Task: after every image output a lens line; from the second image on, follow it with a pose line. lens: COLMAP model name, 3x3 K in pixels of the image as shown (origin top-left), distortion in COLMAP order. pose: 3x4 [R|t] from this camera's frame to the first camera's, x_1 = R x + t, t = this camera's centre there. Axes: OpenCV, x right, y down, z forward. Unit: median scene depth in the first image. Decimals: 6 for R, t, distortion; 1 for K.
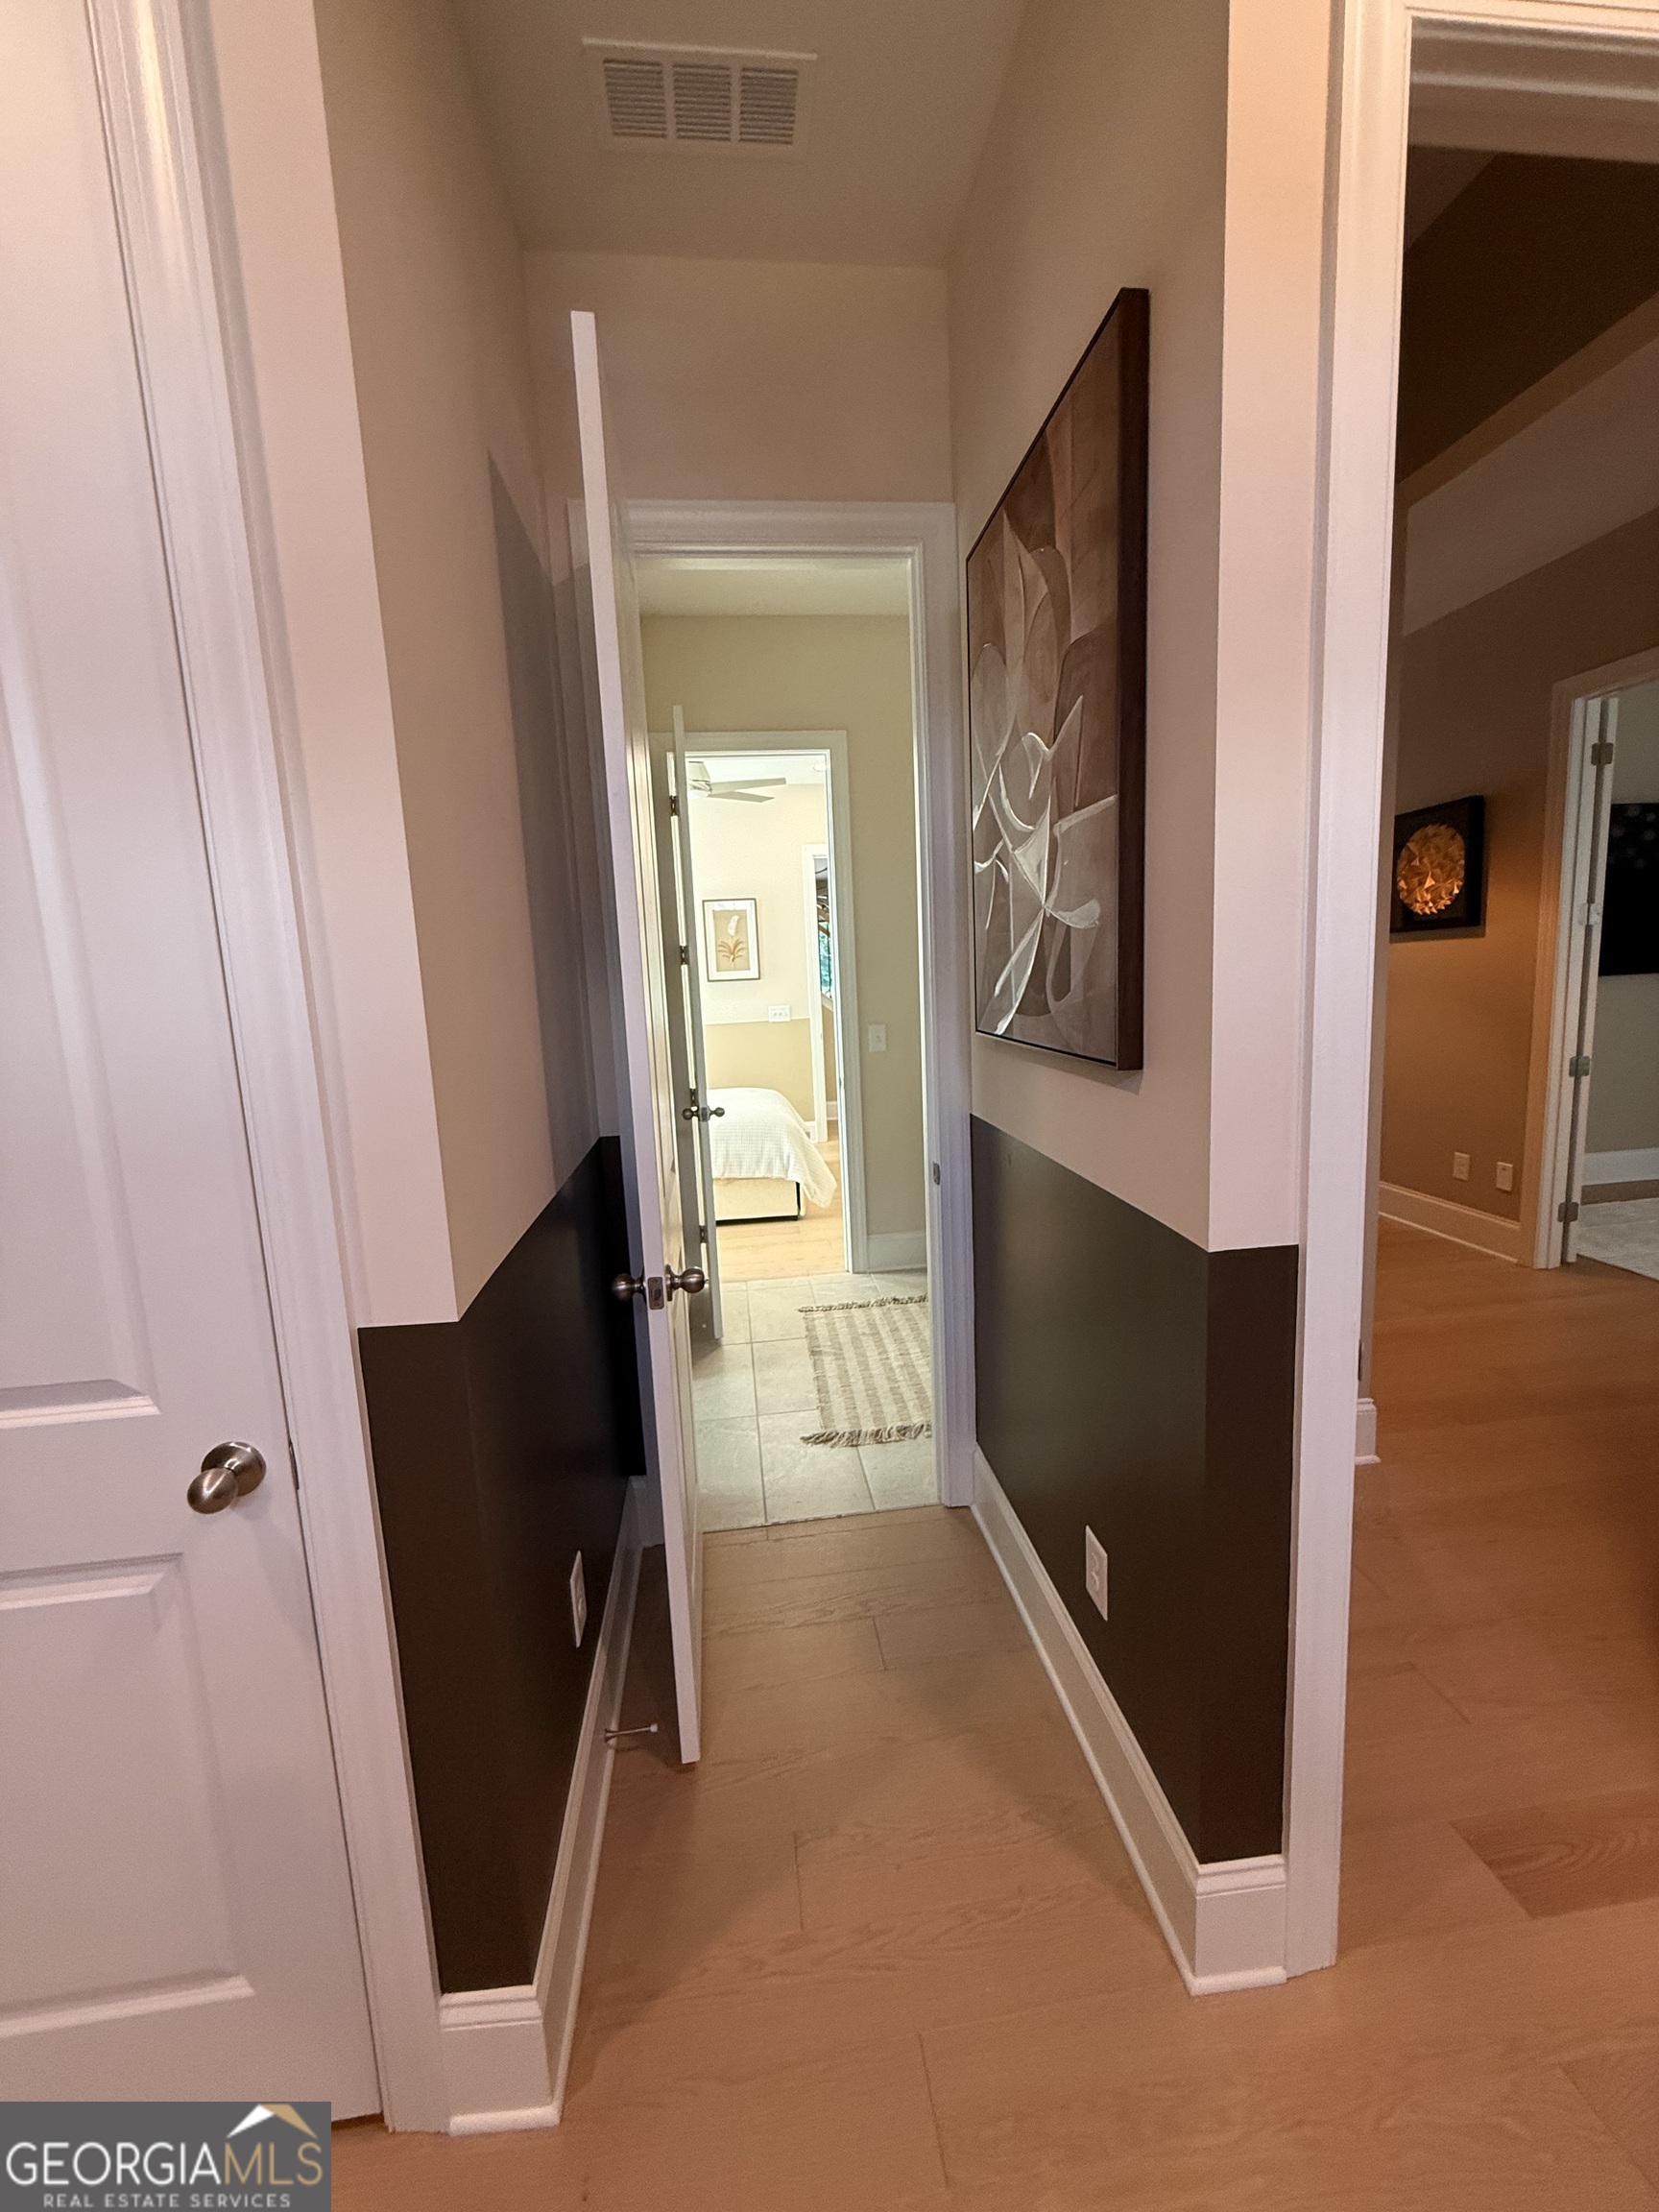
lens RADIAL K [[887.6, 0, 830.1], [0, 887.6, 1099.4], [0, 0, 1]] dist [-0.000262, 0.000885]
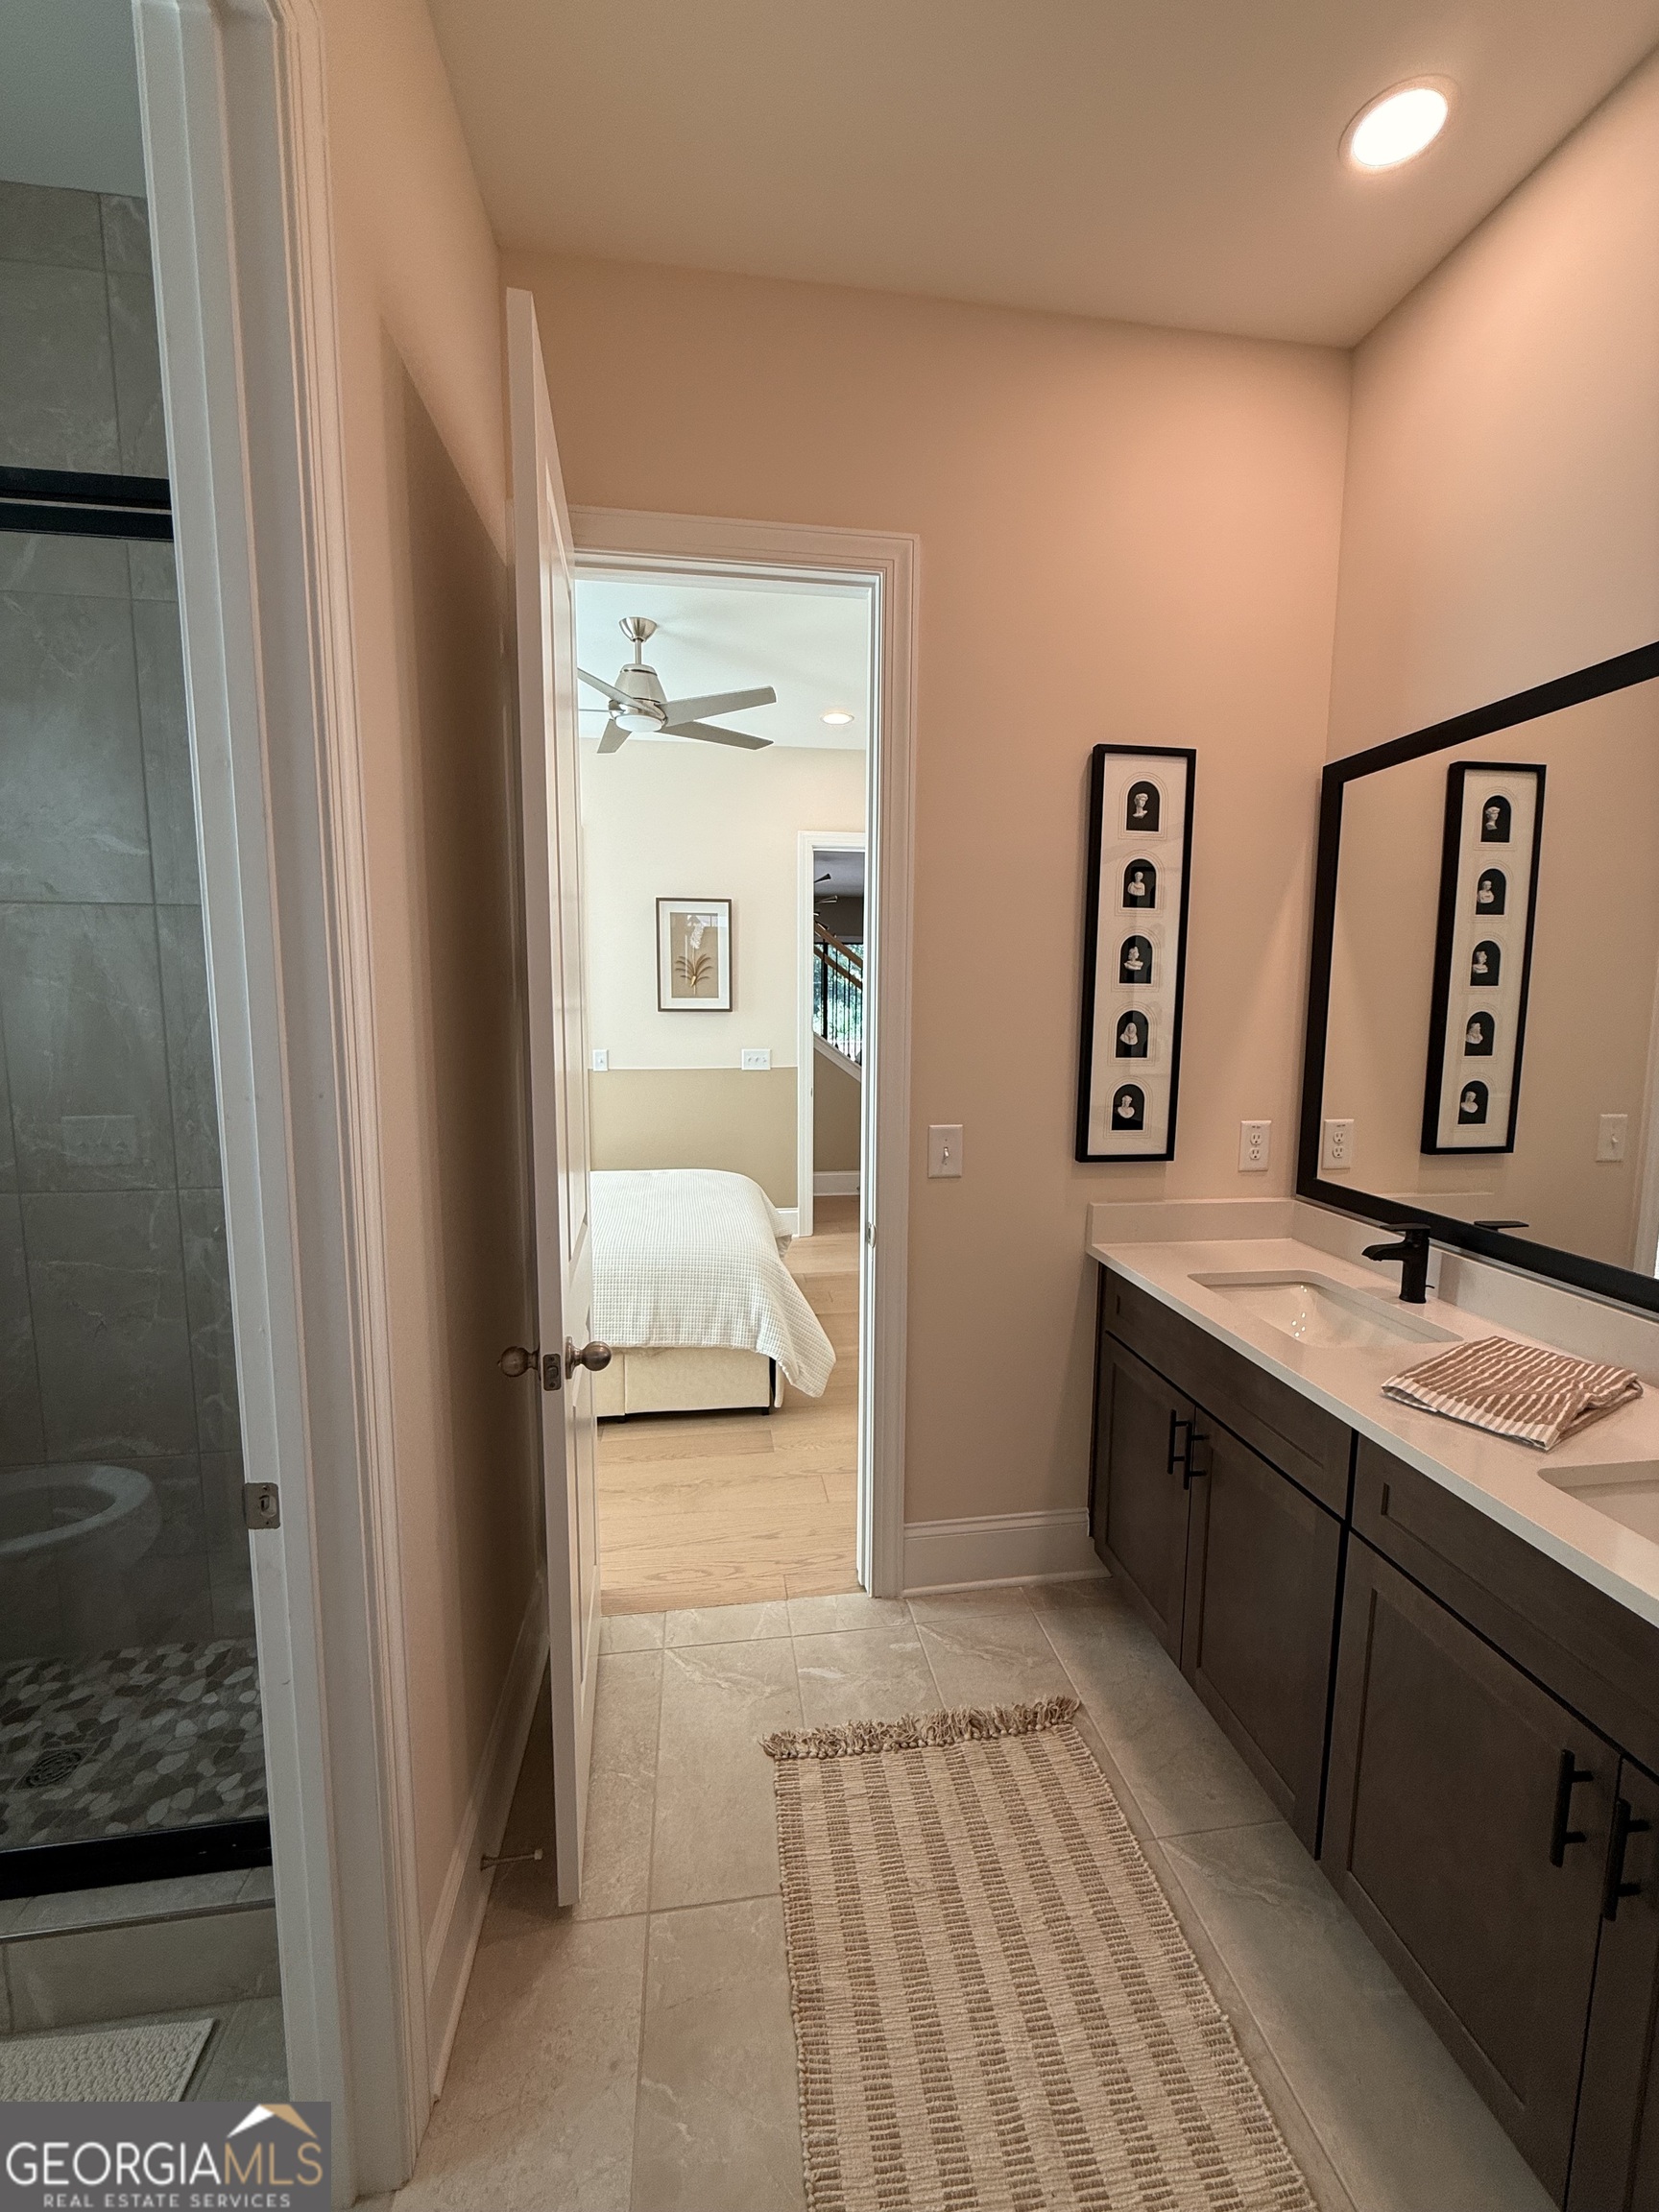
lens RADIAL K [[887.6, 0, 834.9], [0, 887.6, 1101.9], [0, 0, 1]] dist [-0.000262, 0.000885]
pose [[0.998229, 0.047234, 0.036166, -0.028260], [-0.046221, 0.998529, -0.028347, -0.074871], [-0.037452, 0.026626, 0.998944, 0.461747]]
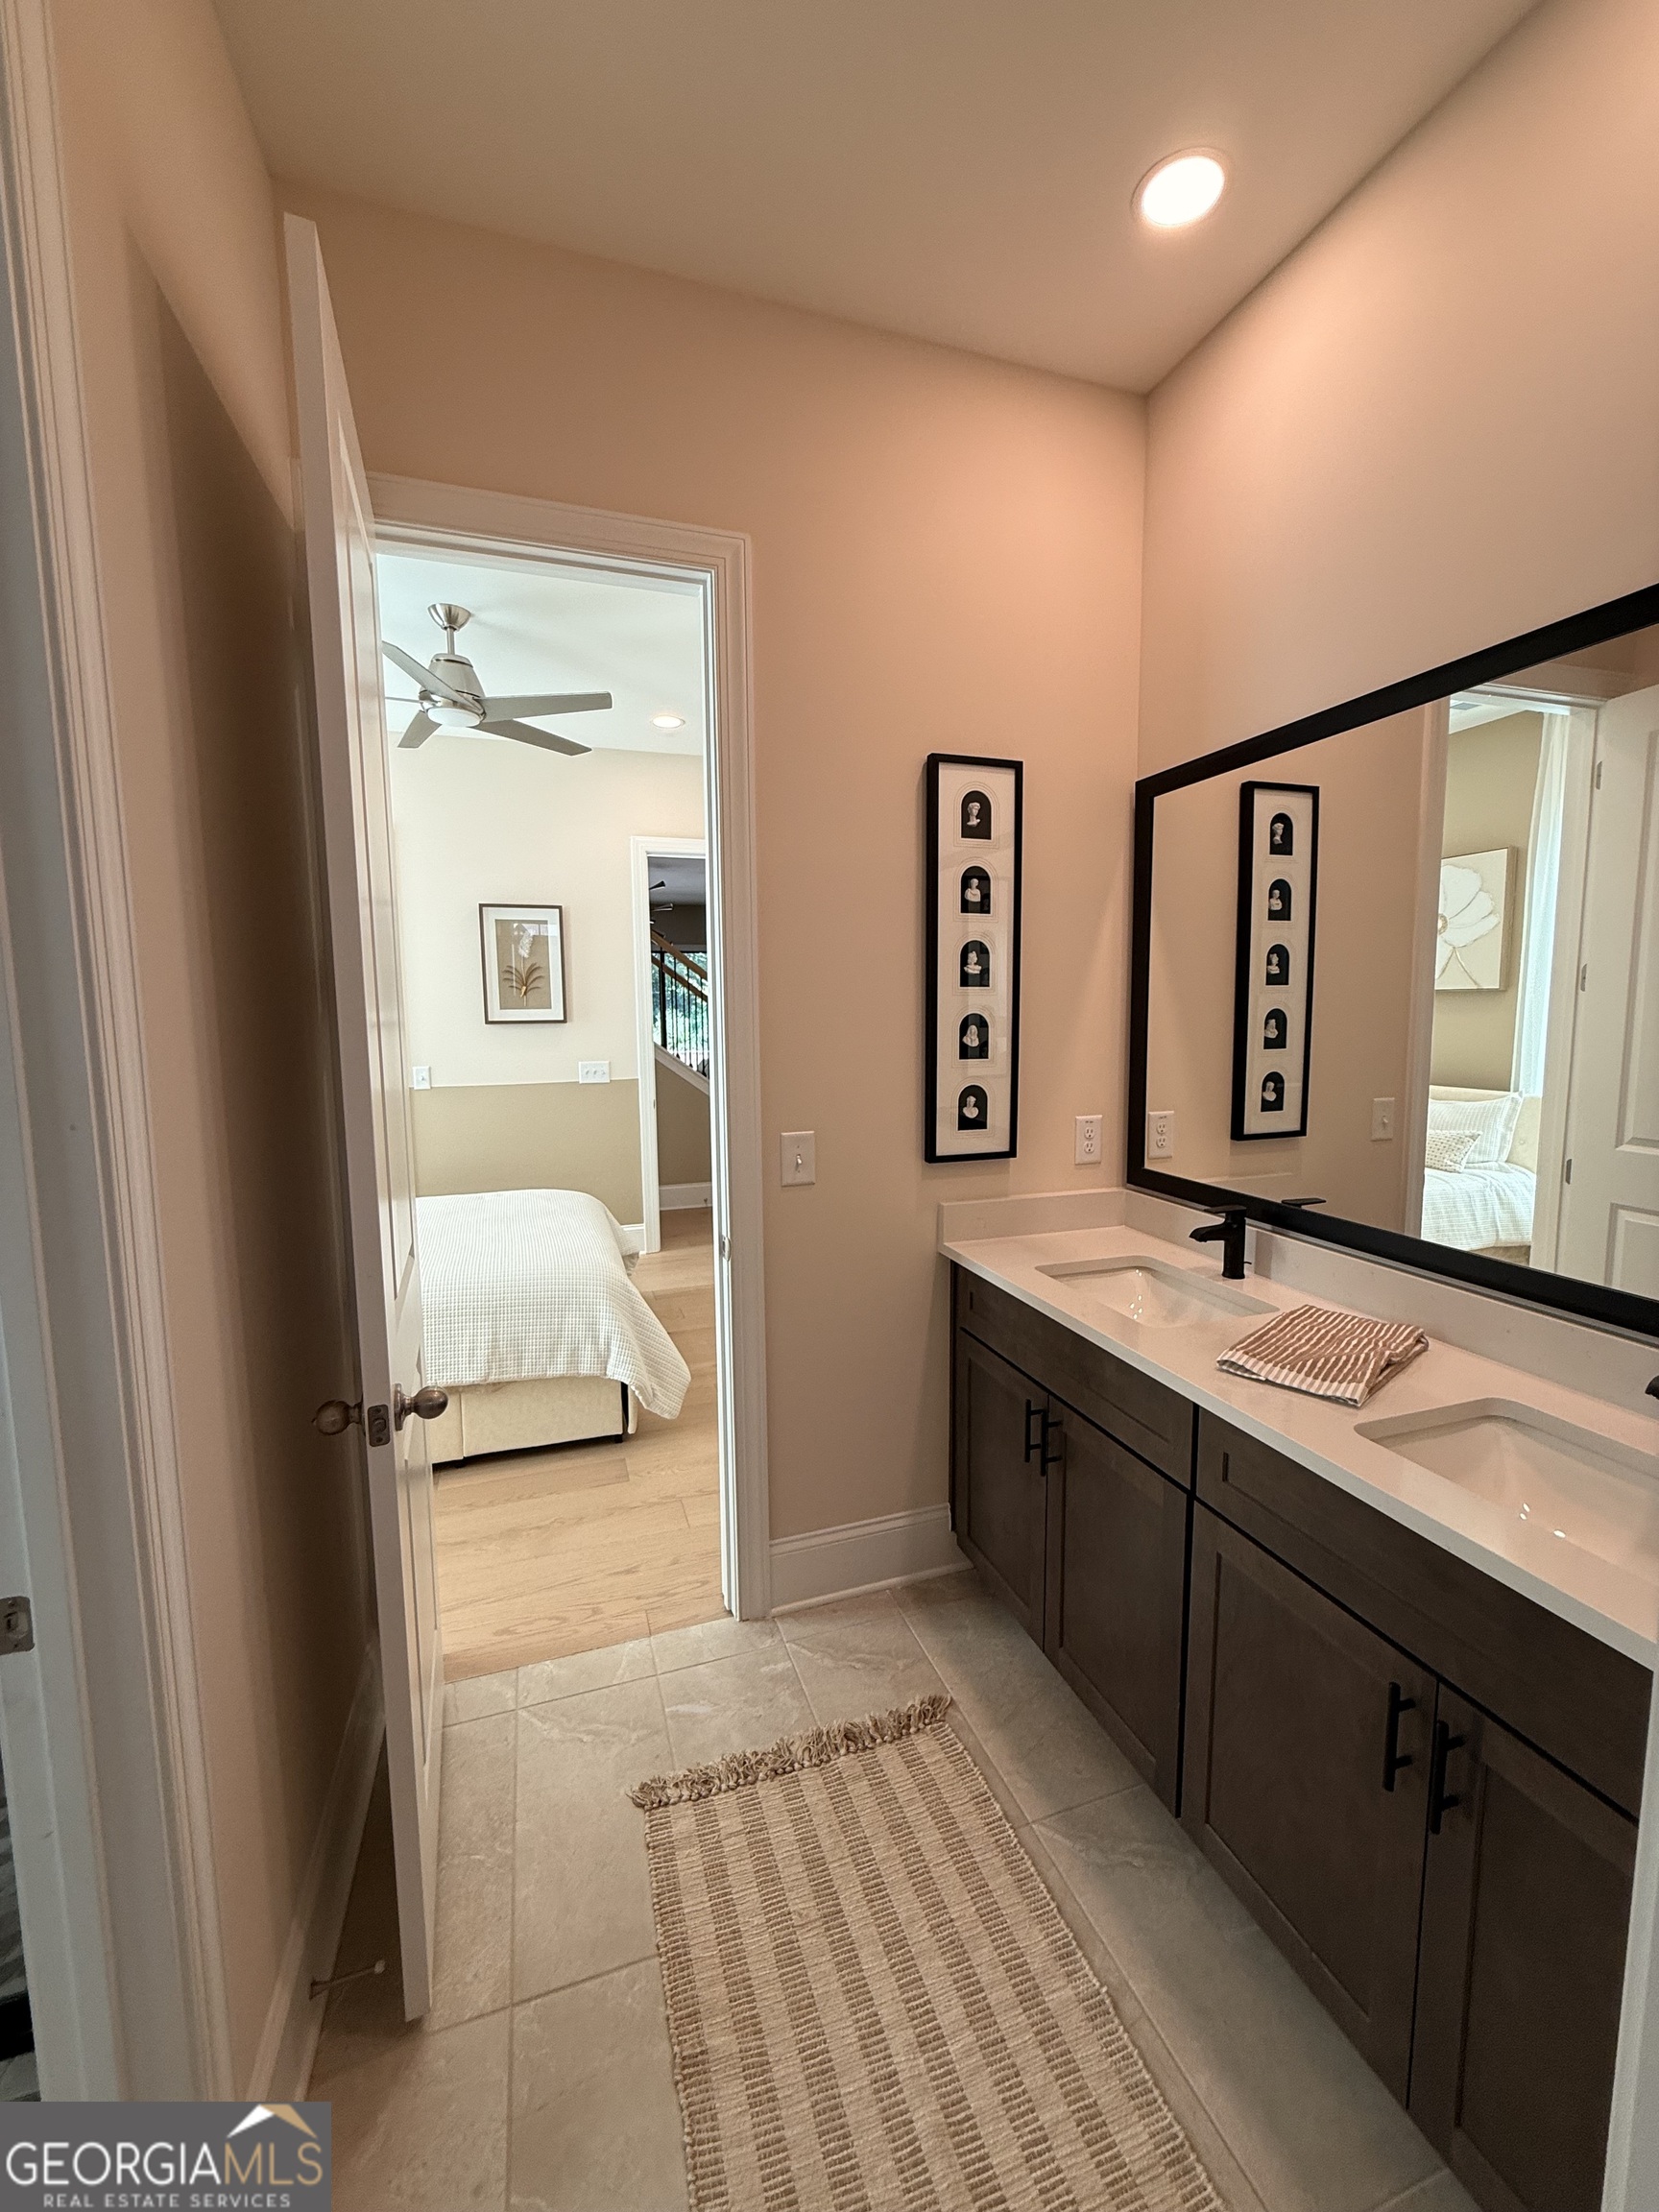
lens RADIAL K [[887.6, 0, 835.0], [0, 887.6, 1101.0], [0, 0, 1]] dist [-0.000262, 0.000885]
pose [[0.977374, 0.012742, 0.211135, -0.031313], [-0.003622, 0.999046, -0.043527, -0.074713], [-0.211488, 0.041778, 0.976487, 0.470921]]
